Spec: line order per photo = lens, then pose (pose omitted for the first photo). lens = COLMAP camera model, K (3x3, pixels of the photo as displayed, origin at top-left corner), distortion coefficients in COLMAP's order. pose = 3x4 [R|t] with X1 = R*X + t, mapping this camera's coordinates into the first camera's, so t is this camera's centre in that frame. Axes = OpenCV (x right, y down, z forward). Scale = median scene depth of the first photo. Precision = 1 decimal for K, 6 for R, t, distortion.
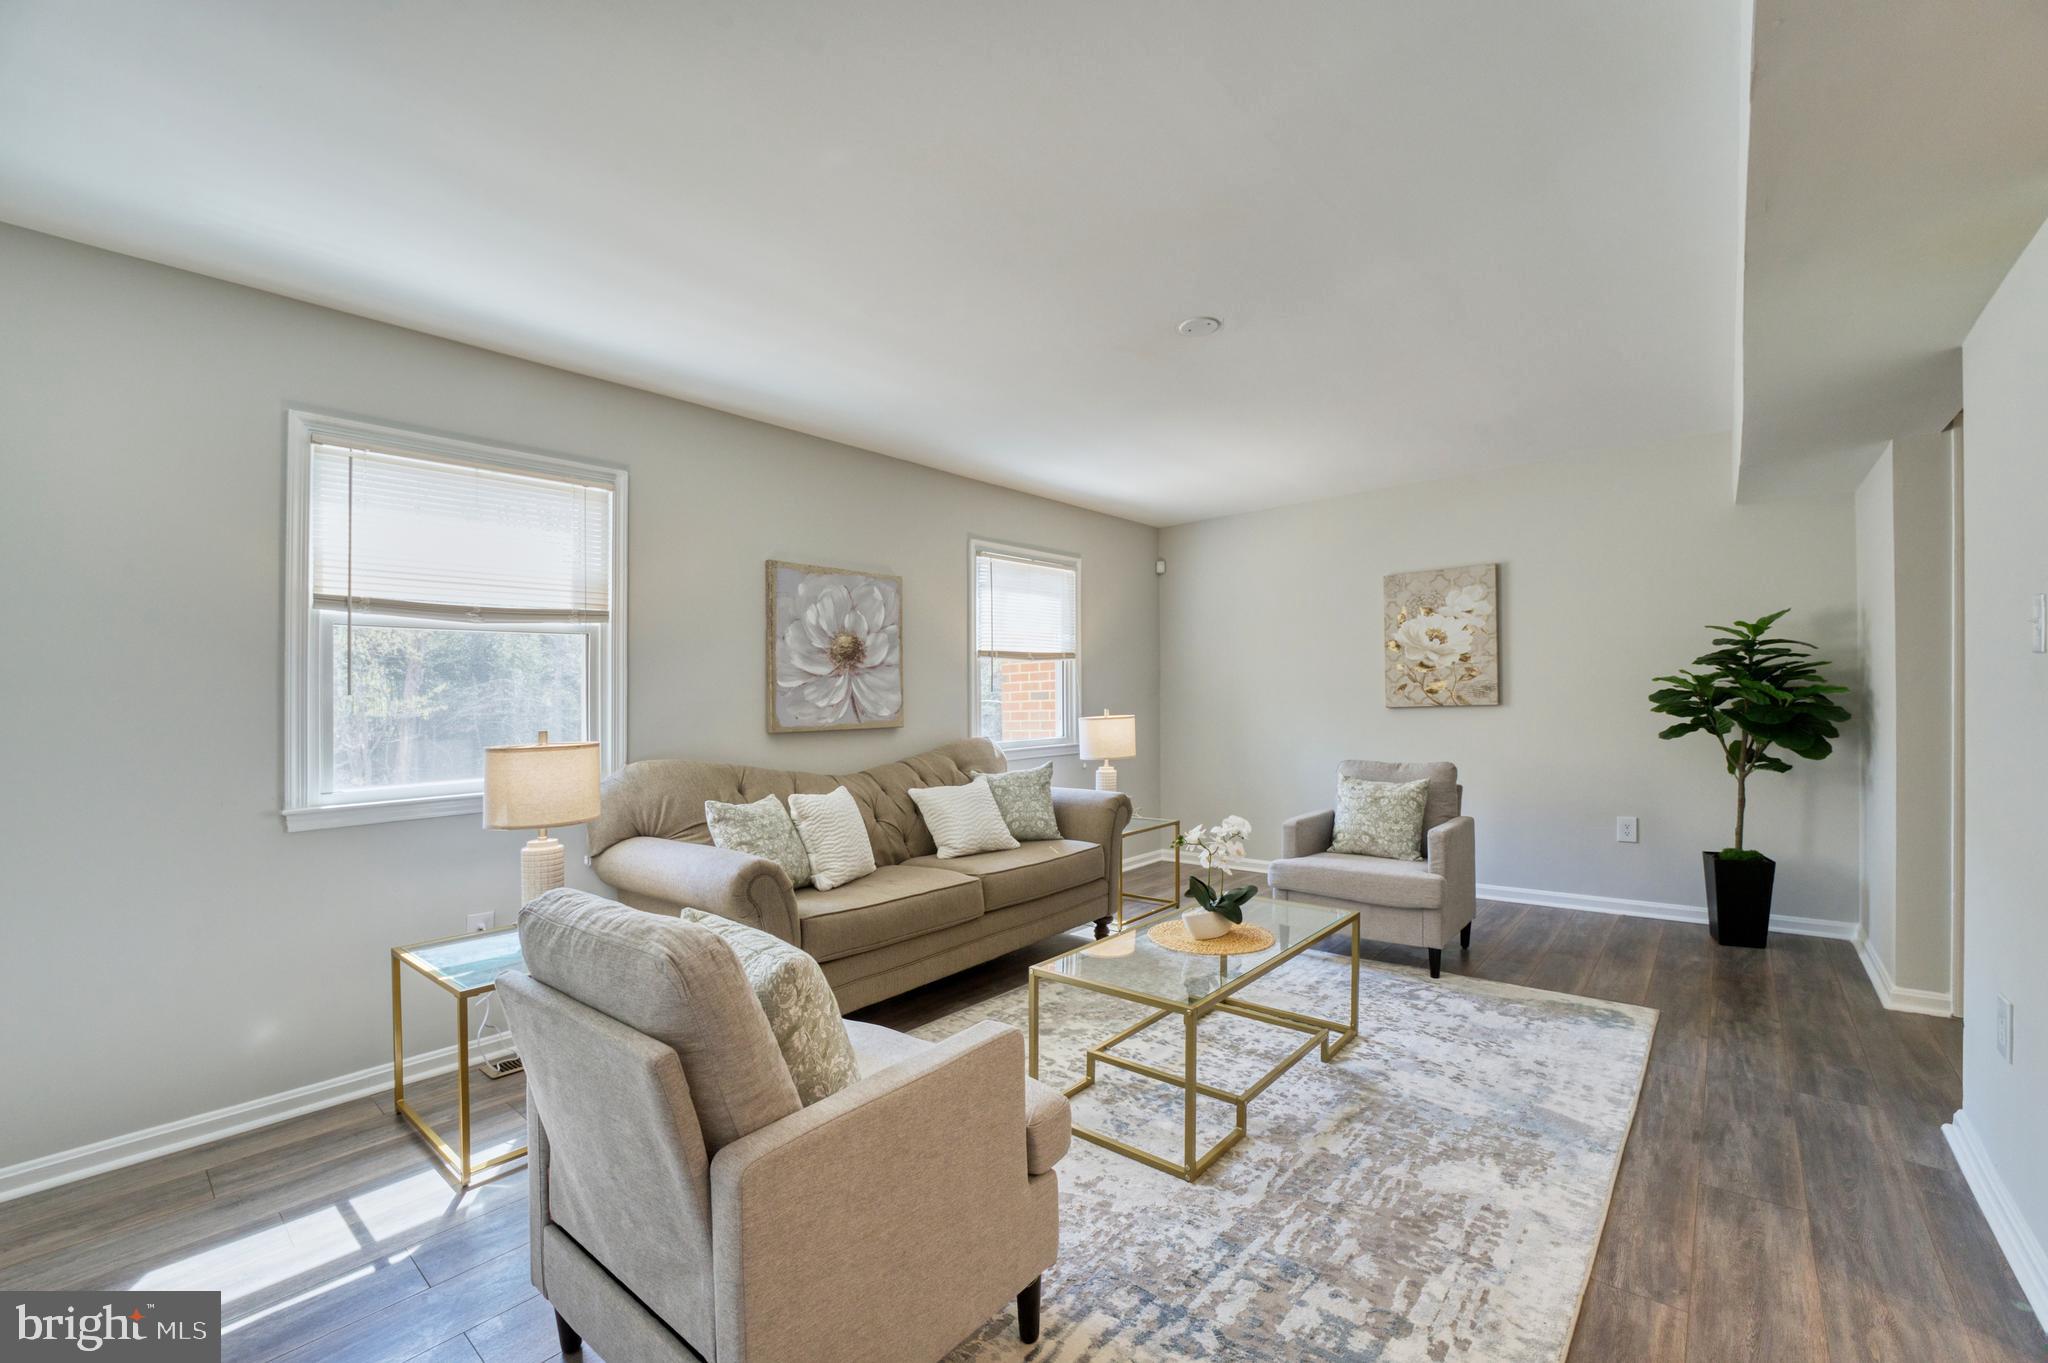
lens RADIAL K [[837.2, 0, 1014.5], [0, 837.2, 721.9], [0, 0, 1]] dist [-0.024311, 0.000845]
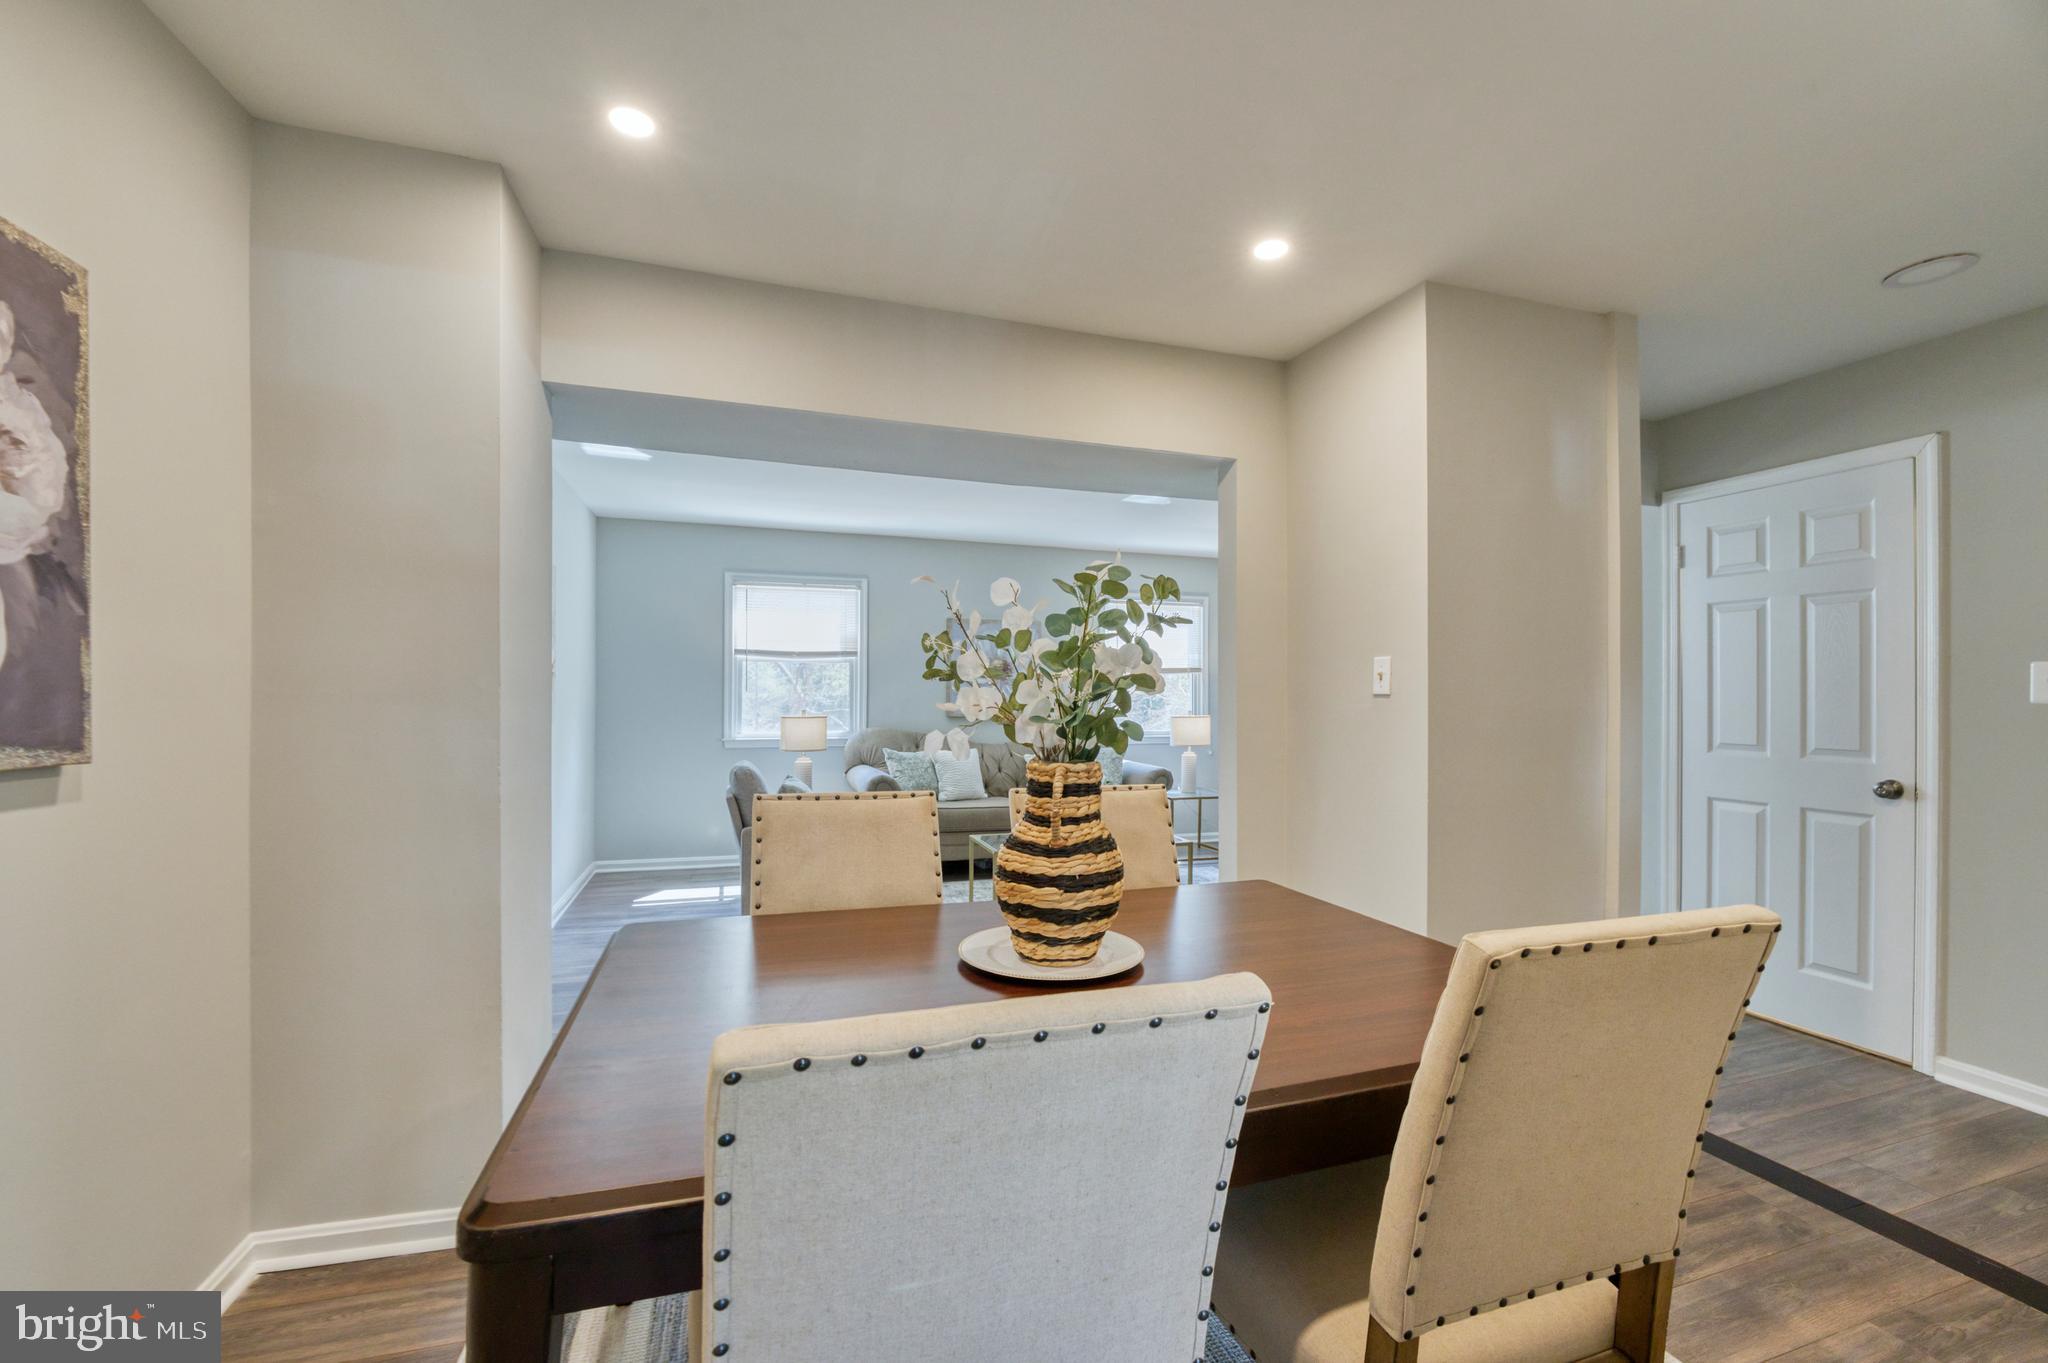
lens RADIAL K [[837.2, 0, 1013.5], [0, 837.2, 698.7], [0, 0, 1]] dist [-0.024311, 0.000845]
pose [[0.848067, 0.028210, -0.529137, 0.753832], [-0.038670, 0.999214, -0.008707, -0.014071], [0.528476, 0.027846, 0.848492, -0.419971]]
